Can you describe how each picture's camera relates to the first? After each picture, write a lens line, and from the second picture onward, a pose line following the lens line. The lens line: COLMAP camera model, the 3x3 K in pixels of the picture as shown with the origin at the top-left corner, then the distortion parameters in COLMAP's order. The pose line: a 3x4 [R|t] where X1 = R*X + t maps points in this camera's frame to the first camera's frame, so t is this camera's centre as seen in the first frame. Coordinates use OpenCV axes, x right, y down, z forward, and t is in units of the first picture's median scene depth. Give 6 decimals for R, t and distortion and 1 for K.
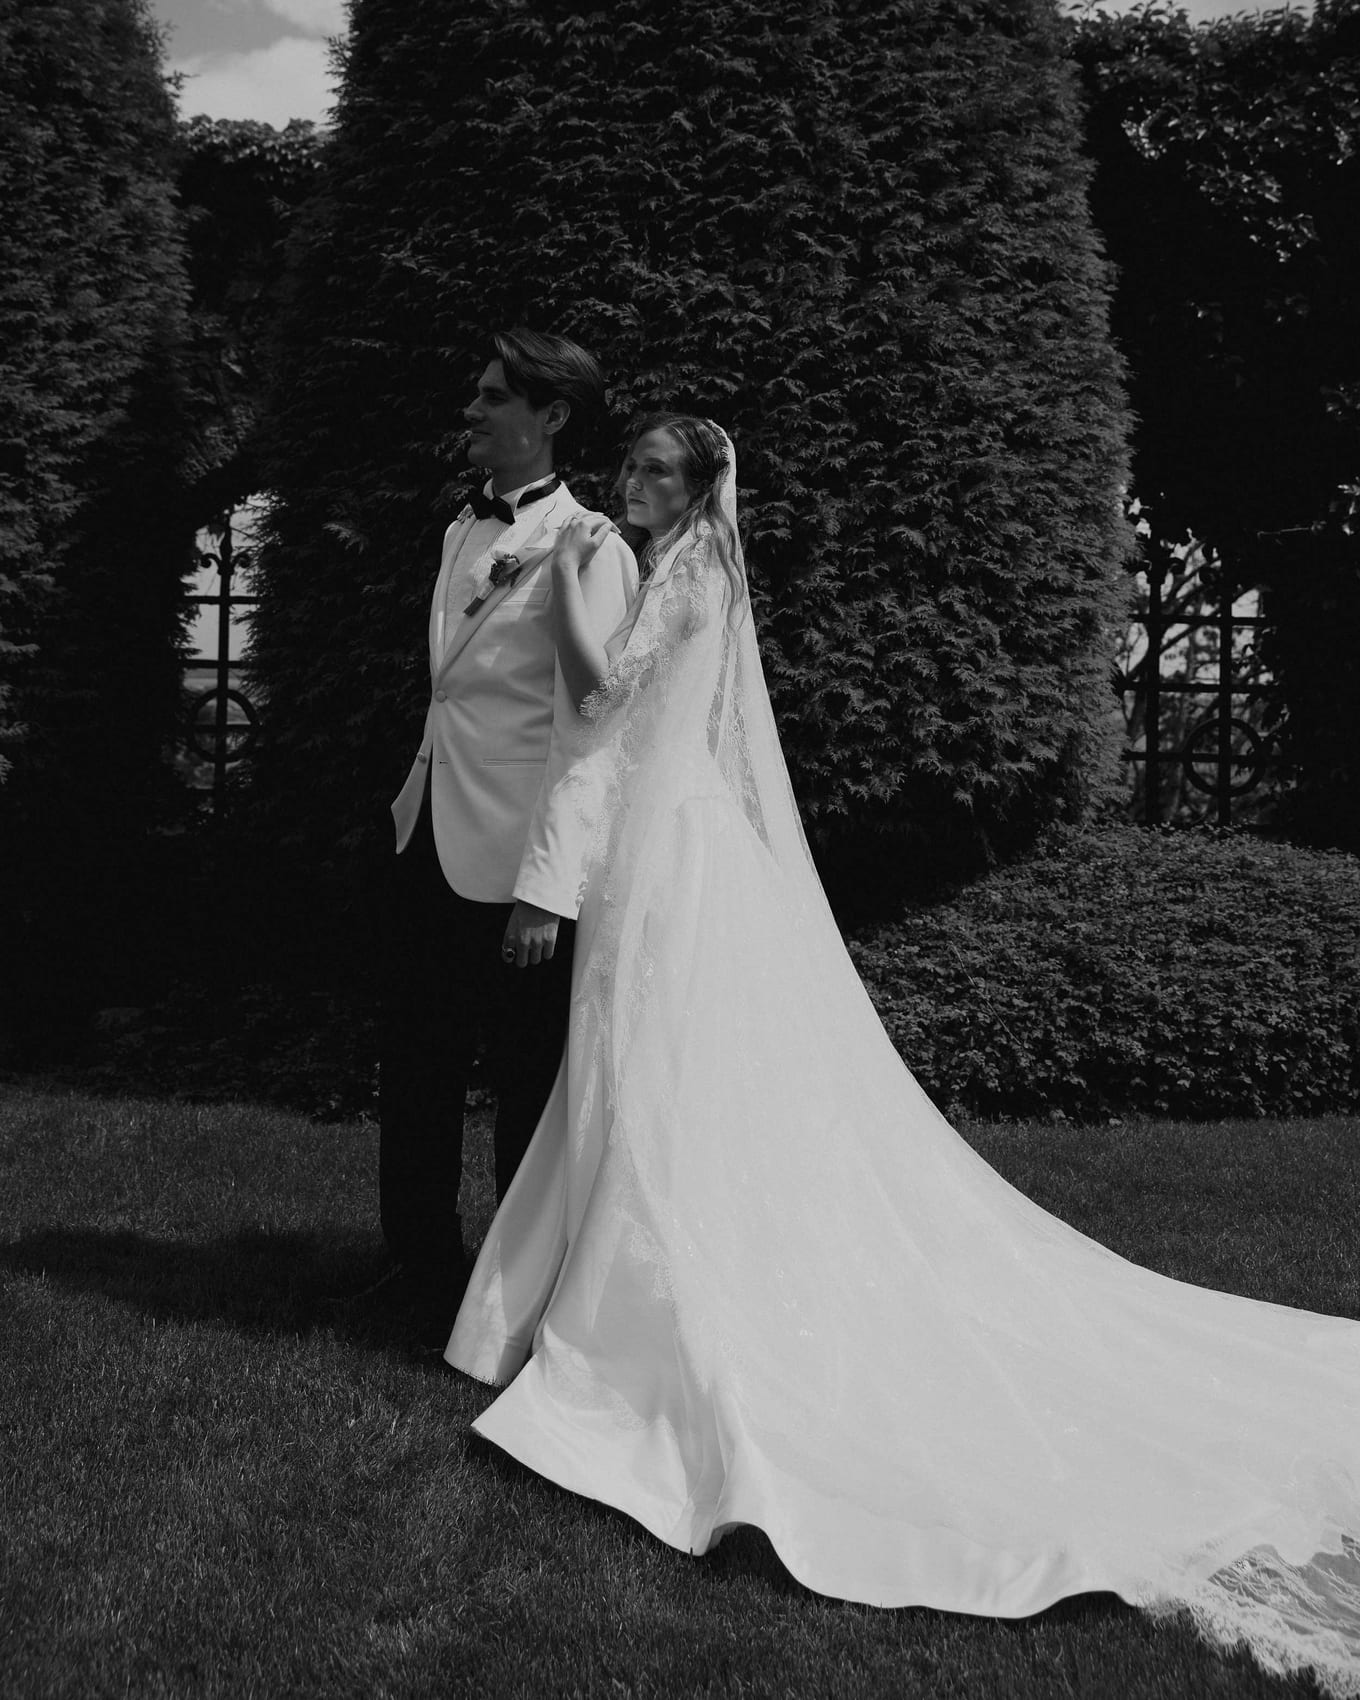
lens RADIAL K [[1767.5, 0, 653.6], [0, 1767.5, 654.1], [0, 0, 1]] dist [-0.031248, 0.035837]
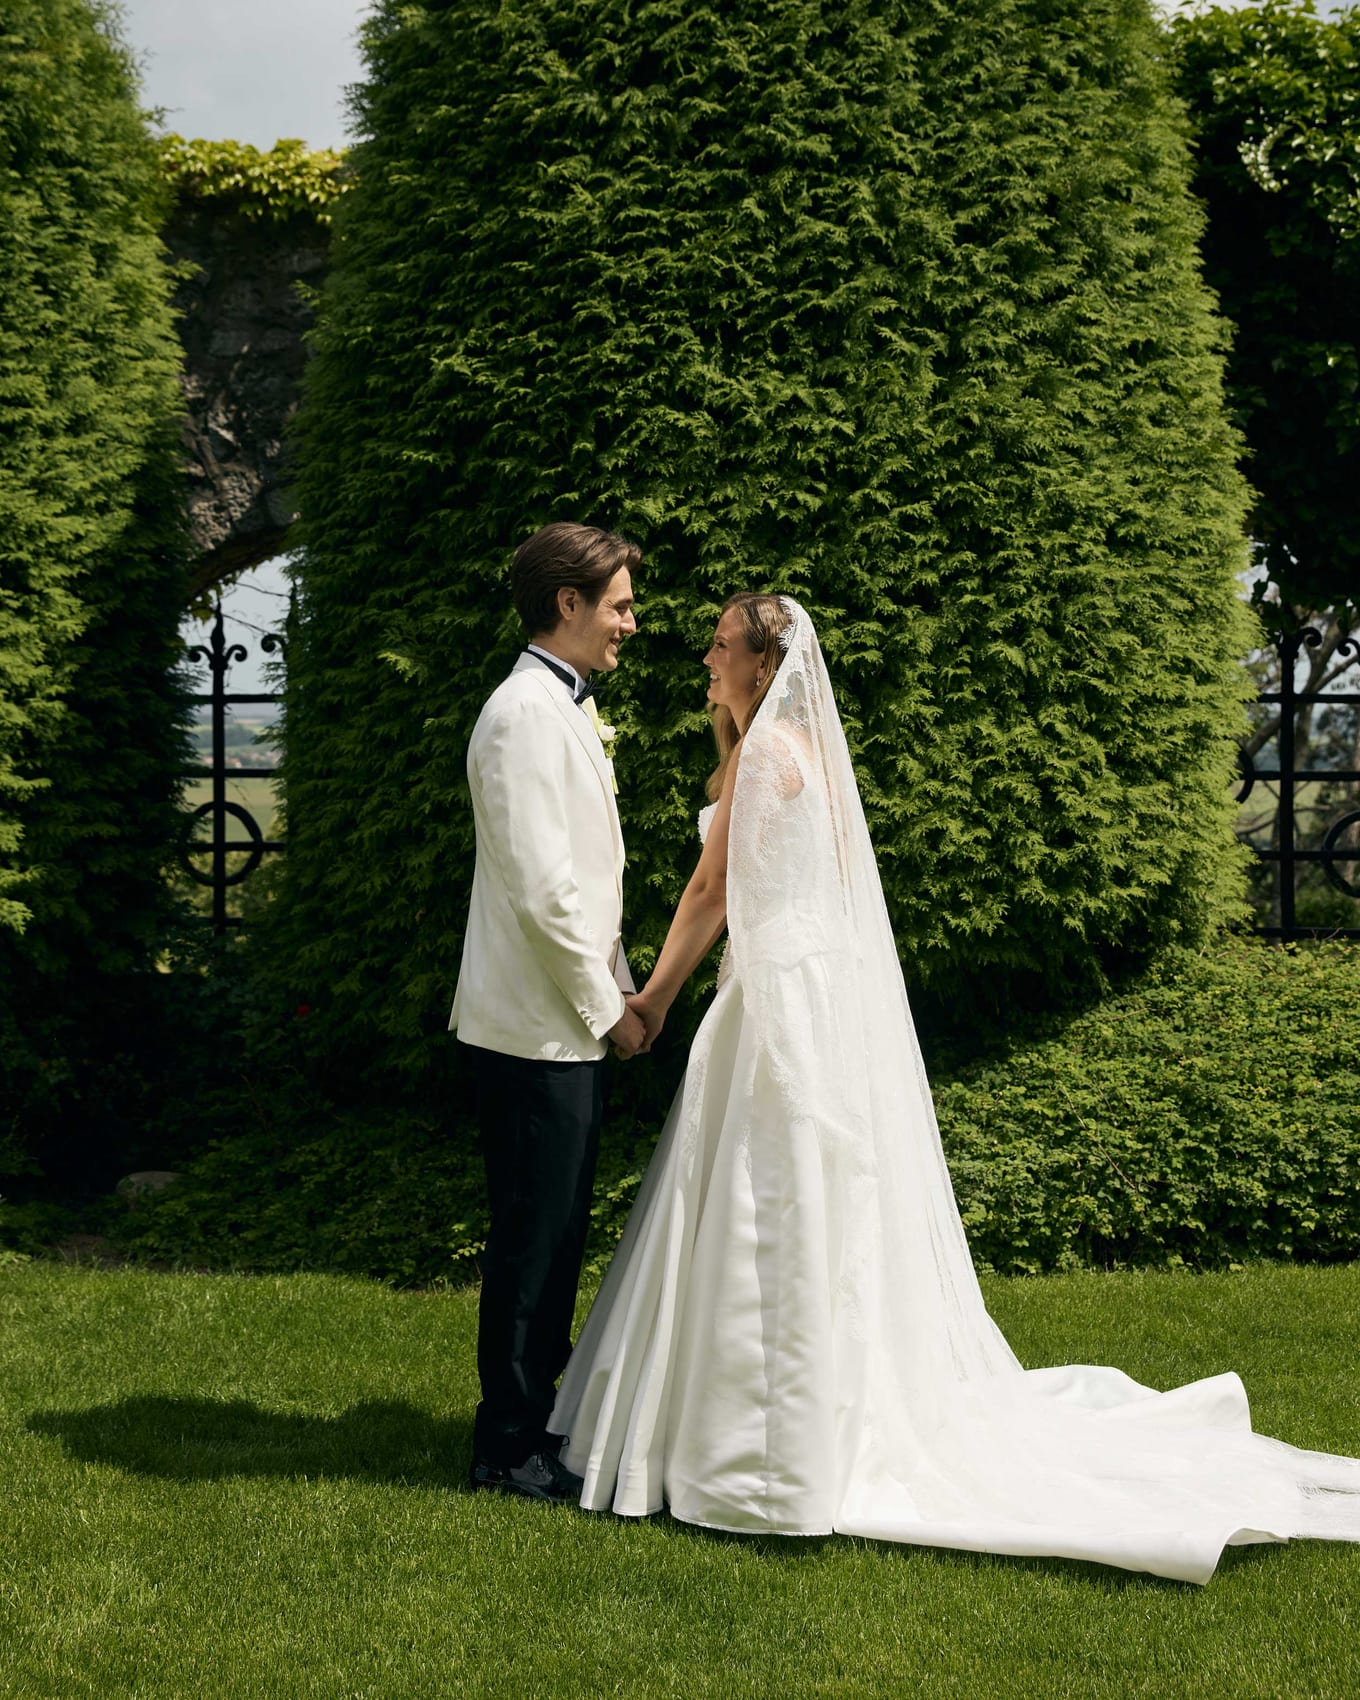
lens RADIAL K [[2417.9, 0, 669.9], [0, 2417.9, 747.9], [0, 0, 1]] dist [0.001760, 0.155336]
pose [[0.999649, -0.025798, 0.006083, -0.042856], [0.025533, 0.998867, 0.040162, -0.072000], [-0.007112, -0.039993, 0.999175, -0.282644]]
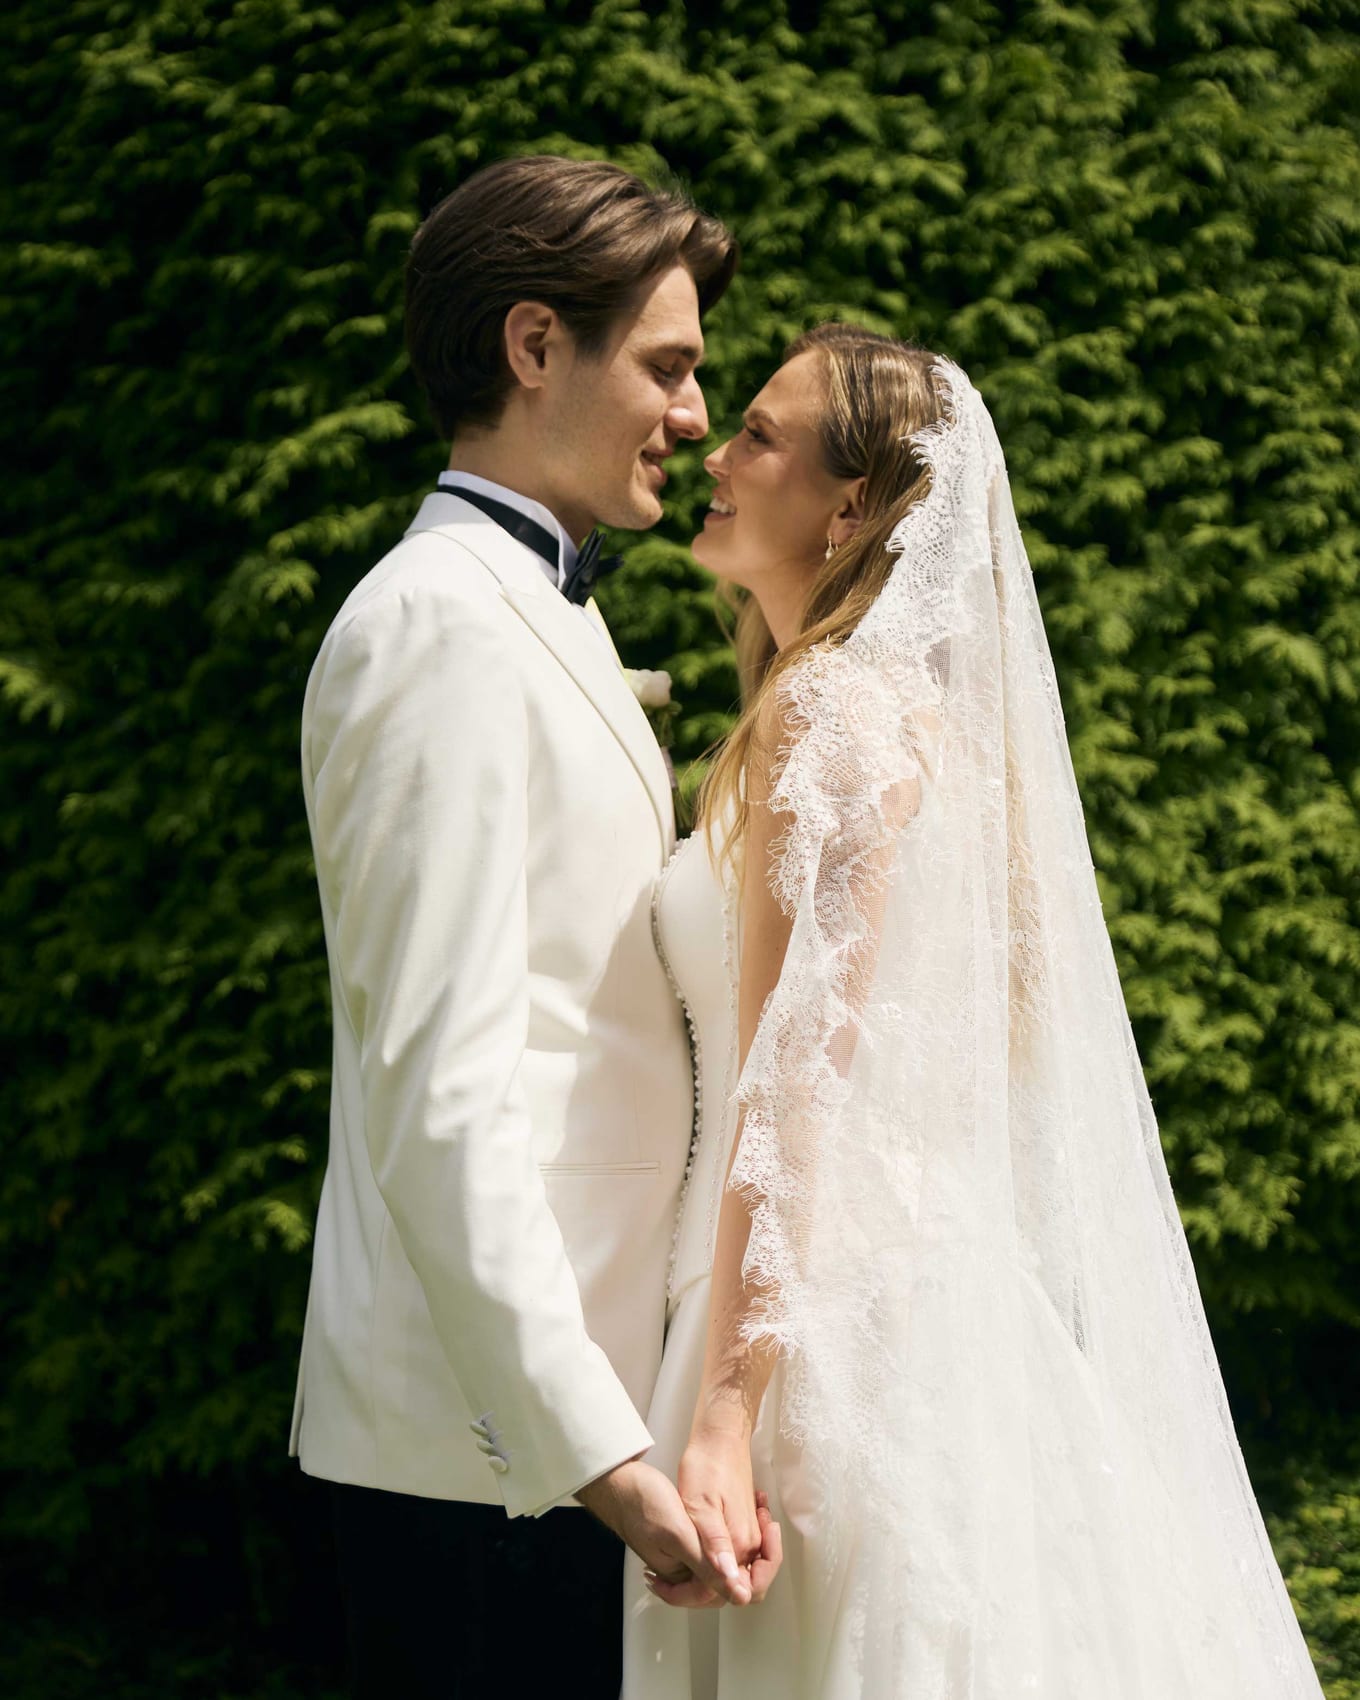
lens RADIAL K [[3264.2, 0, 676.7], [0, 3264.2, 904.7], [0, 0, 1]] dist [-0.023400, 0.190495]
pose [[0.999481, -0.030979, 0.008853, -0.018166], [0.031068, 0.999466, -0.010077, 0.001136], [-0.008537, 0.010347, 0.999910, 0.176829]]
